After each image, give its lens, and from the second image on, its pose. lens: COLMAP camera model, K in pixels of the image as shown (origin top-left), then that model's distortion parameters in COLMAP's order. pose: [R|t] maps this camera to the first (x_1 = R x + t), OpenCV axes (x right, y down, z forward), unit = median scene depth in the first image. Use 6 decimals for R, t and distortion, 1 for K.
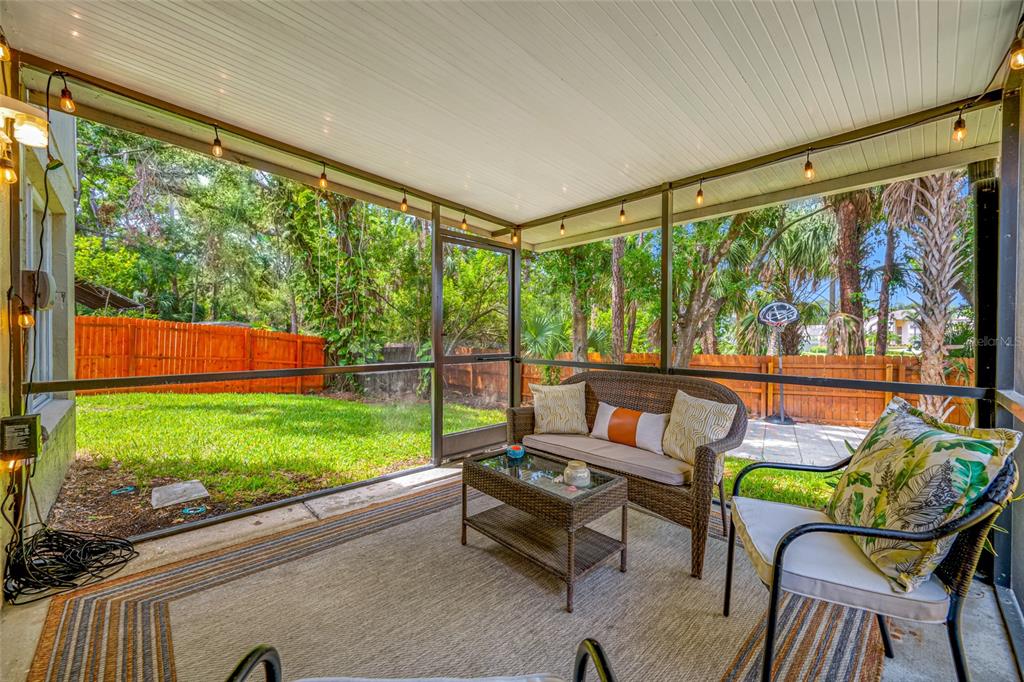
lens RADIAL K [[404.4, 0, 512.2], [0, 404.4, 338.2], [0, 0, 1]] dist [-0.002665, 0.000680]
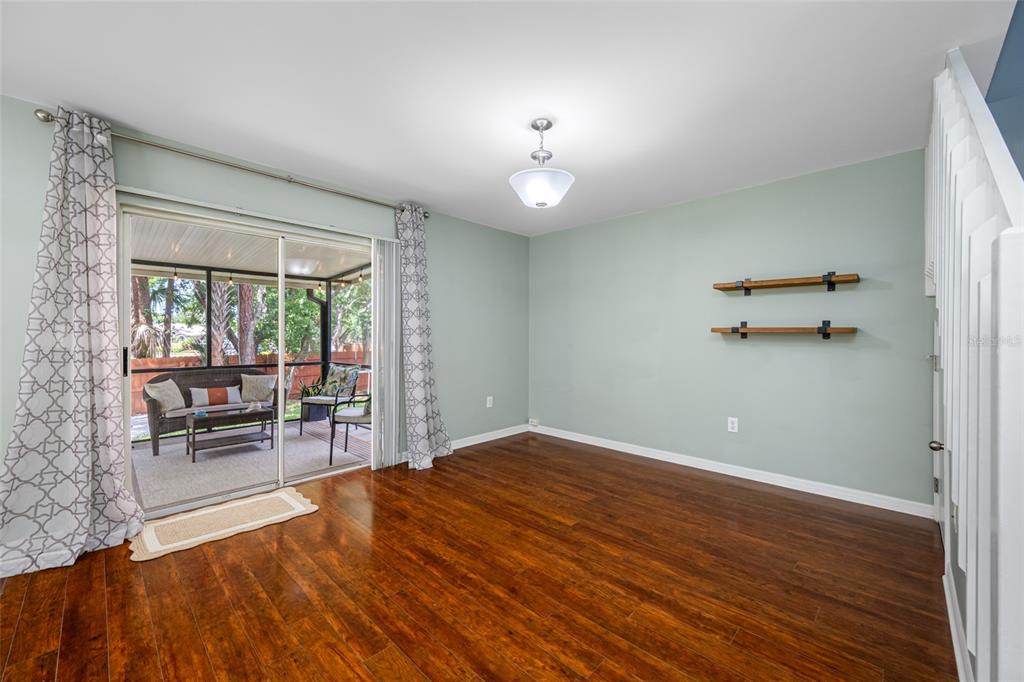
lens RADIAL K [[404.4, 0, 510.6], [0, 404.4, 340.4], [0, 0, 1]] dist [-0.002665, 0.000680]
pose [[-0.045328, -0.010254, 0.998920, -1.840438], [0.003885, 0.999938, 0.010440, -0.068870], [-0.998965, 0.004354, -0.045285, -0.358373]]
